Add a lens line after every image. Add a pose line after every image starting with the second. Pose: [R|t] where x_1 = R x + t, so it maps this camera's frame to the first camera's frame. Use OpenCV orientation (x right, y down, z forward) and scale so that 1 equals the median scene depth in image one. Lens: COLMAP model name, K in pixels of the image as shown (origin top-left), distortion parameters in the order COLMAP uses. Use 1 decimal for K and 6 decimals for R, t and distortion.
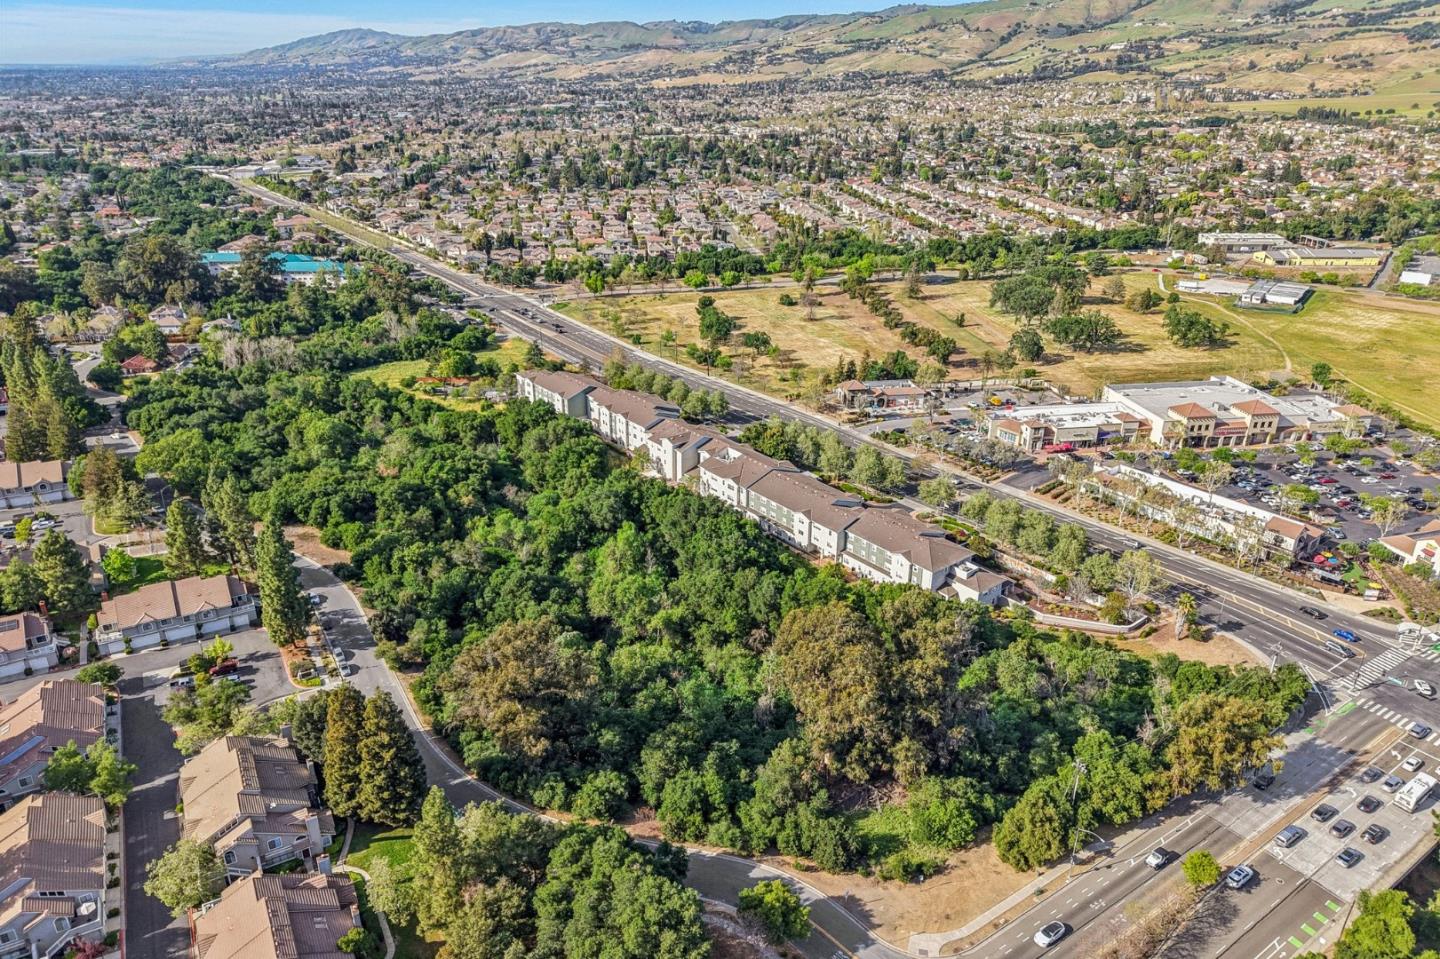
lens RADIAL K [[979.0, 0, 721.2], [0, 979.0, 434.9], [0, 0, 1]] dist [0.021789, -0.012861]
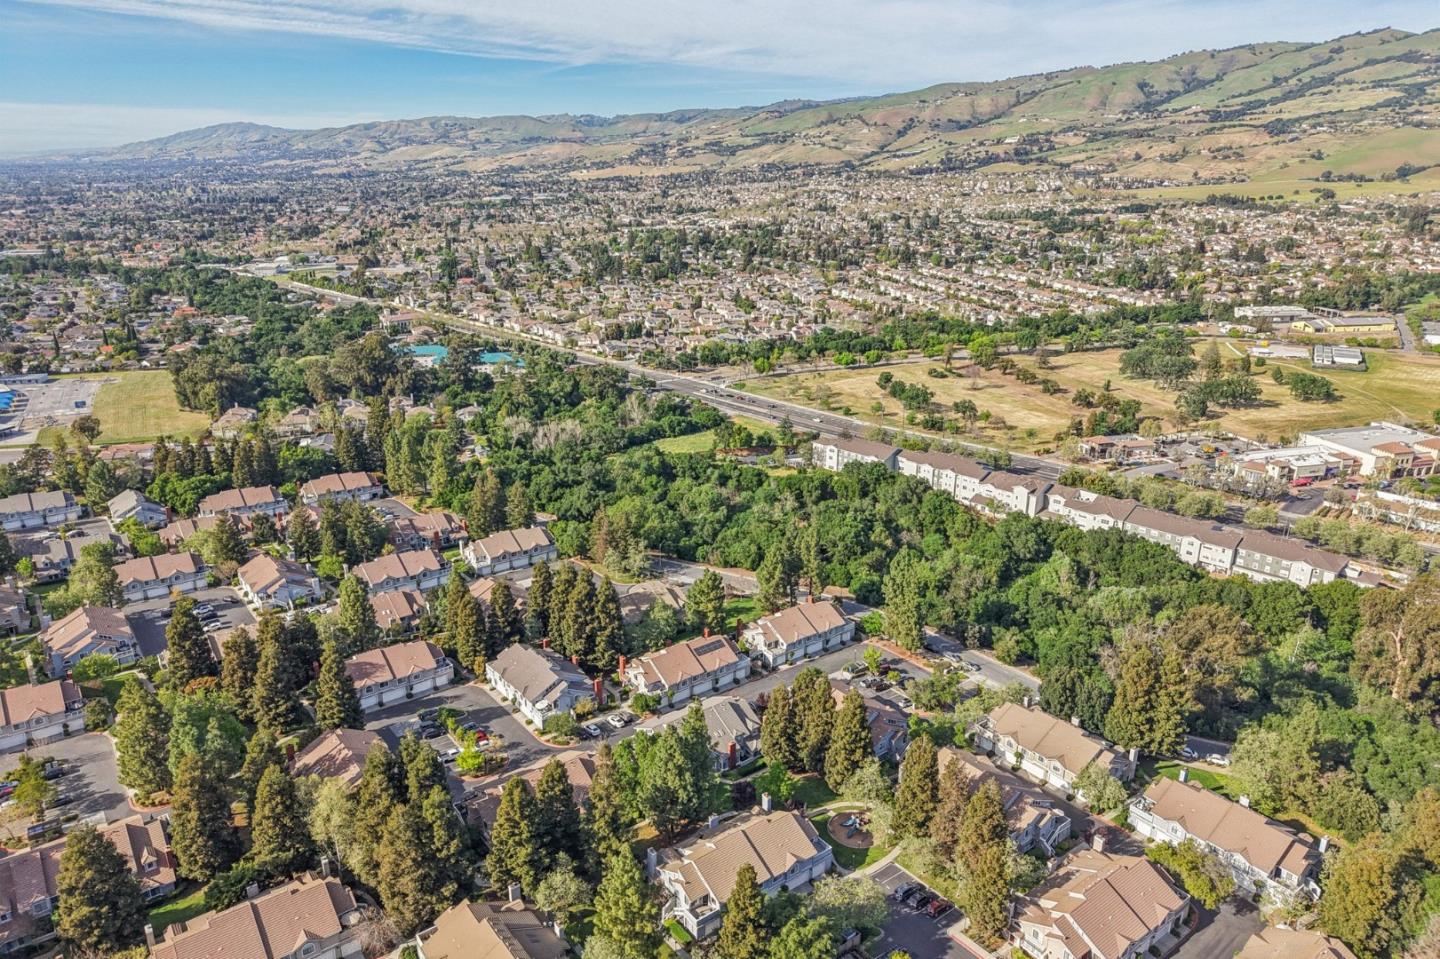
lens RADIAL K [[979.0, 0, 721.2], [0, 979.0, 434.9], [0, 0, 1]] dist [0.021789, -0.012861]
pose [[0.992829, -0.038159, 0.113291, -0.141009], [0.047310, 0.995734, -0.079213, 0.004769], [-0.109785, 0.084005, 0.990399, -0.039629]]
